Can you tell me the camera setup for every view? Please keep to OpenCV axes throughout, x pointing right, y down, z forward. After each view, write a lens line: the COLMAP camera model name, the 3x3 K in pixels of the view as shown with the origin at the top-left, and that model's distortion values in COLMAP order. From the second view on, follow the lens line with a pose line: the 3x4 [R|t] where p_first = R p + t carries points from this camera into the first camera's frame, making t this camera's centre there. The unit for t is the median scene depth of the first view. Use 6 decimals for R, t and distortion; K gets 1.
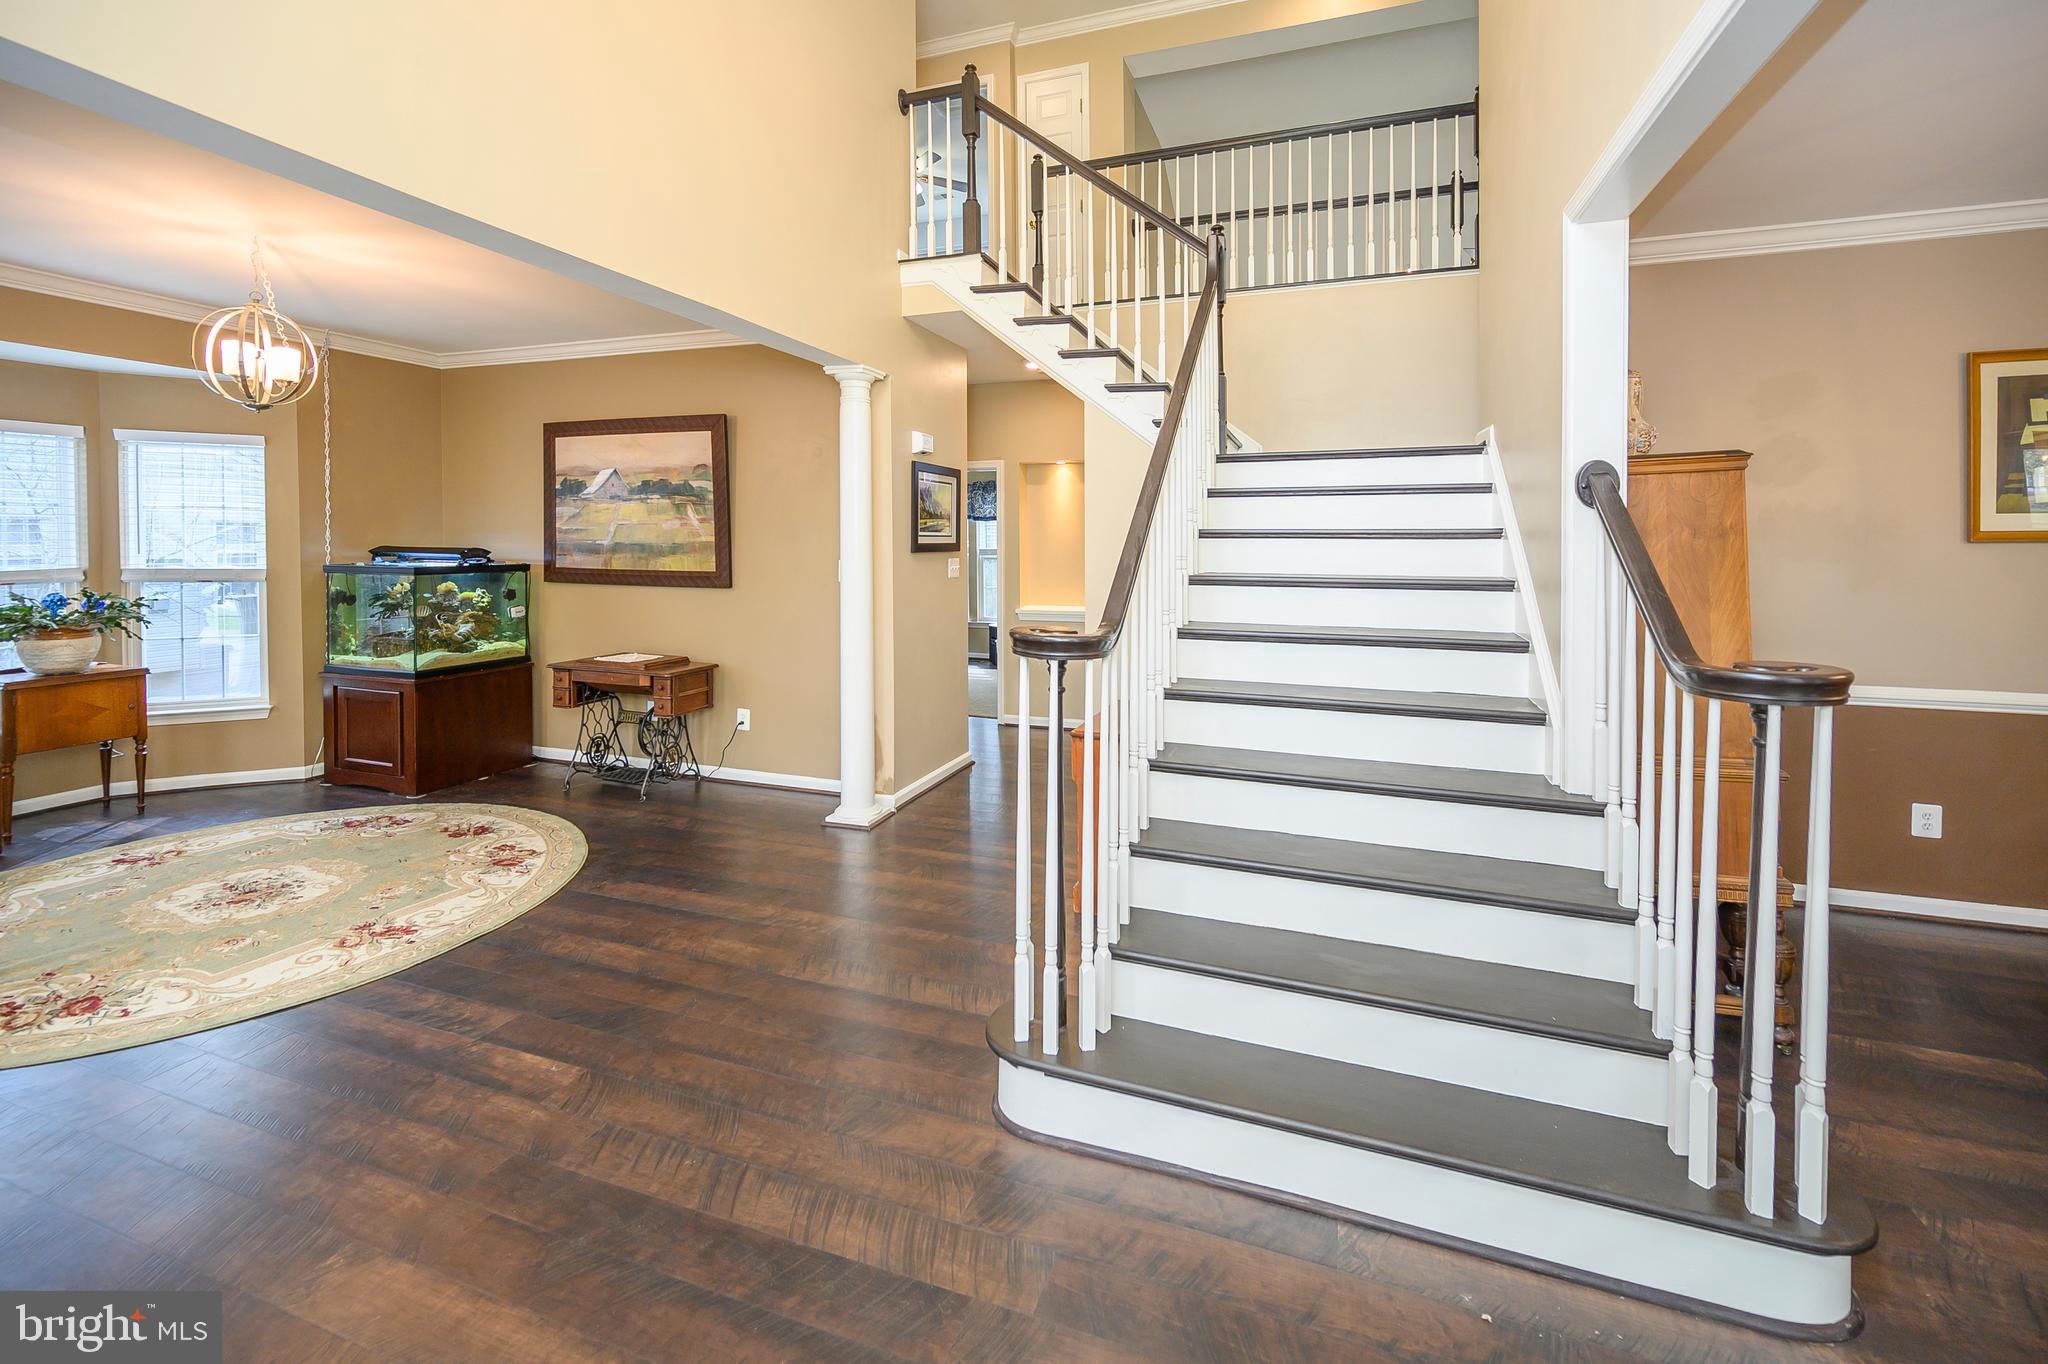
lens RADIAL K [[851.1, 0, 1033.8], [0, 851.1, 575.3], [0, 0, 1]] dist [-0.000348, 0.000096]
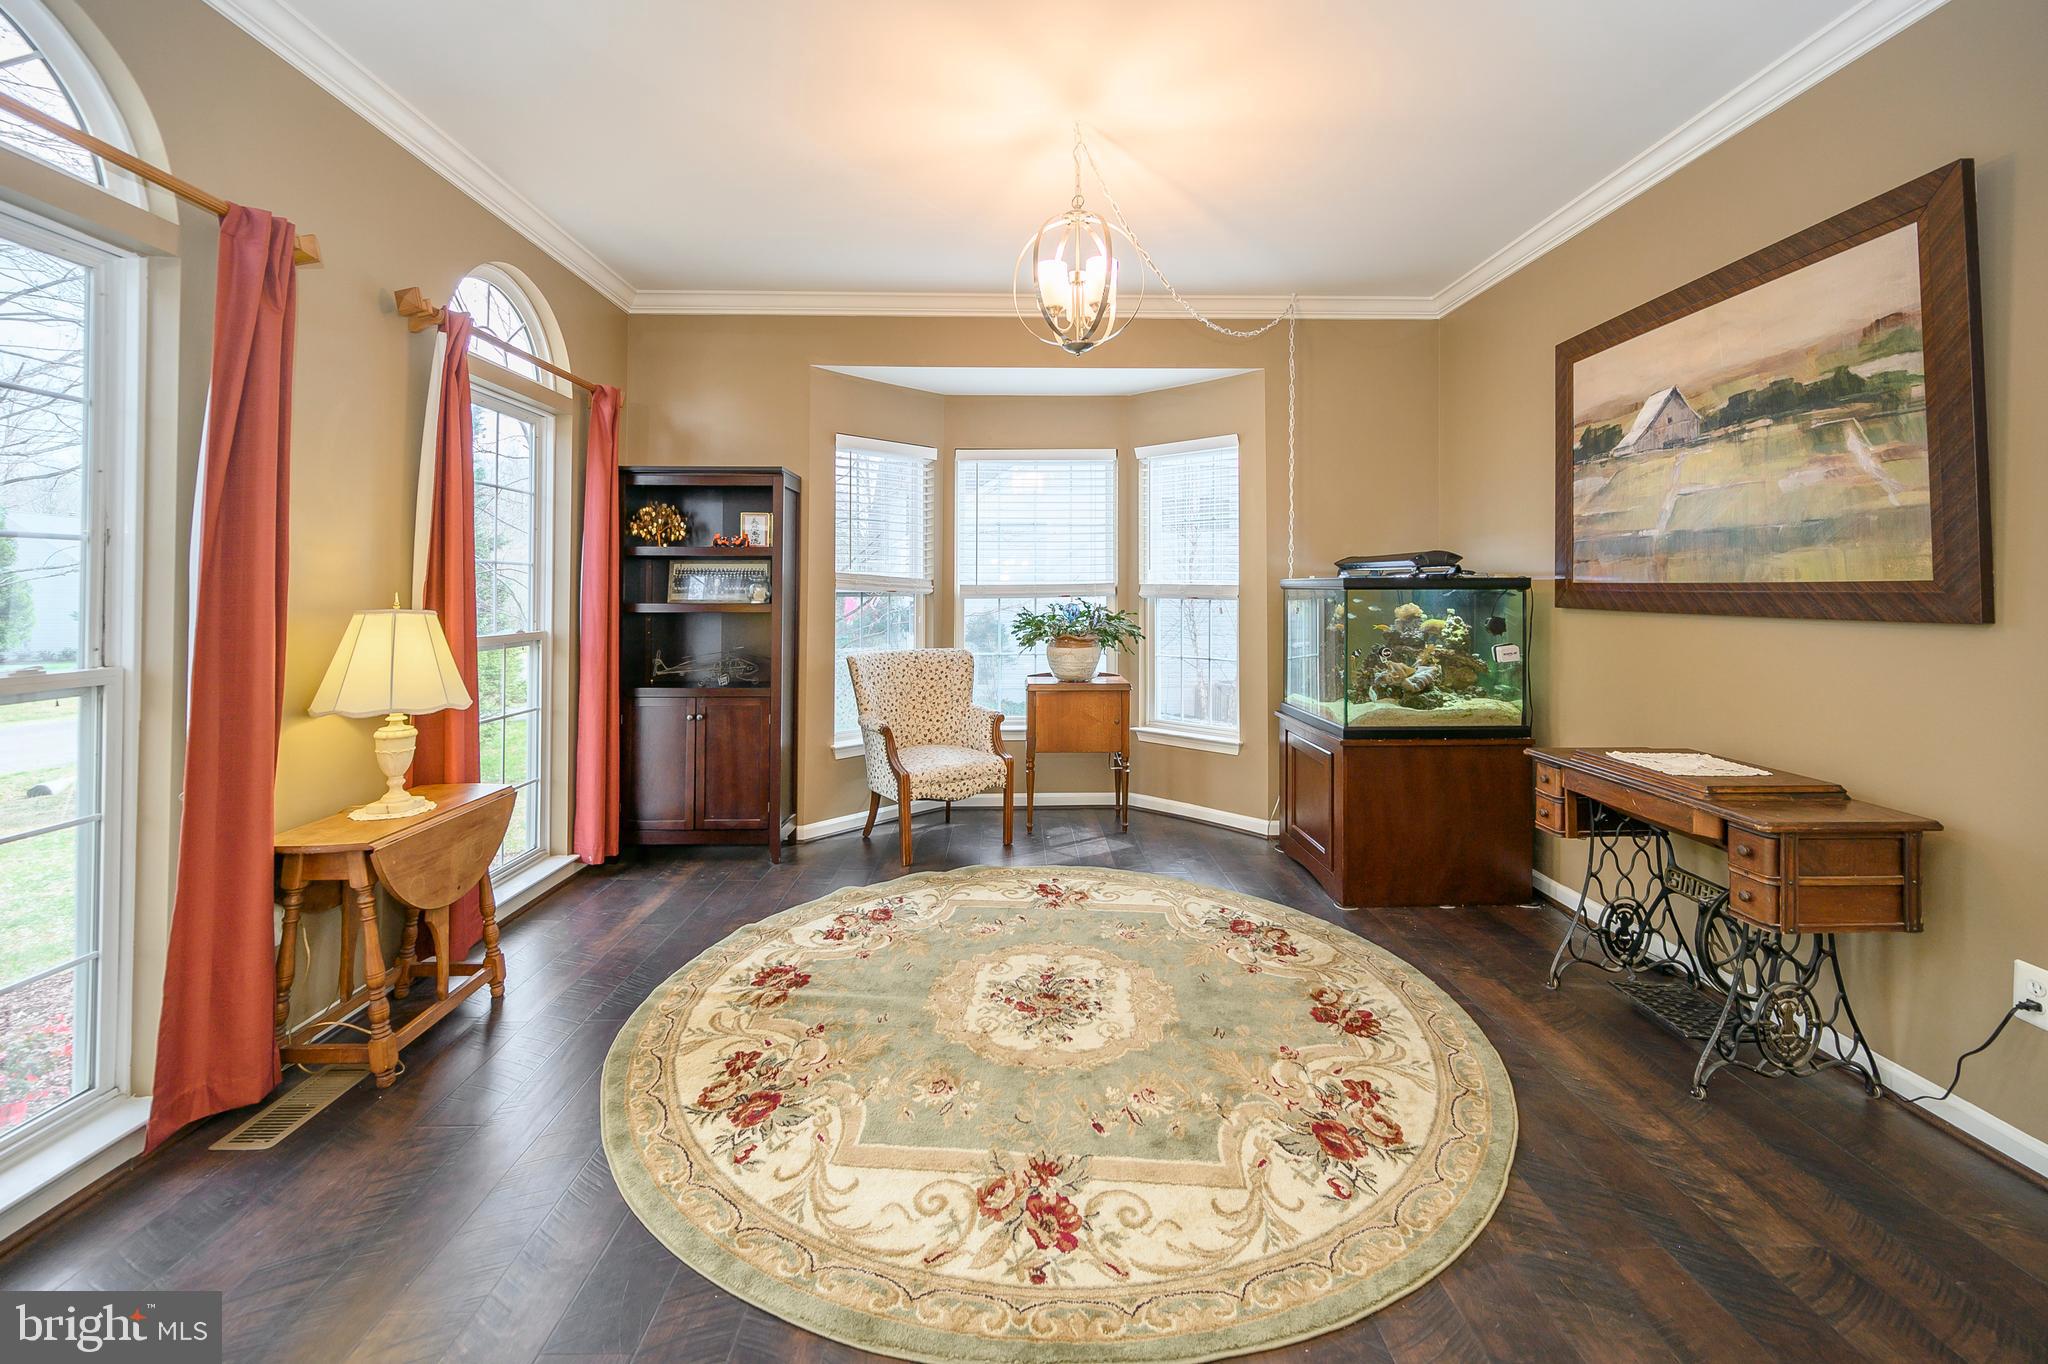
lens RADIAL K [[843.6, 0, 1021.9], [0, 843.6, 584.5], [0, 0, 1]] dist [-0.001828, -0.000153]
pose [[0.344408, -0.011248, -0.938753, -0.155447], [-0.034477, 0.999102, -0.024620, 0.020648], [0.938187, 0.040845, 0.343711, 0.473918]]
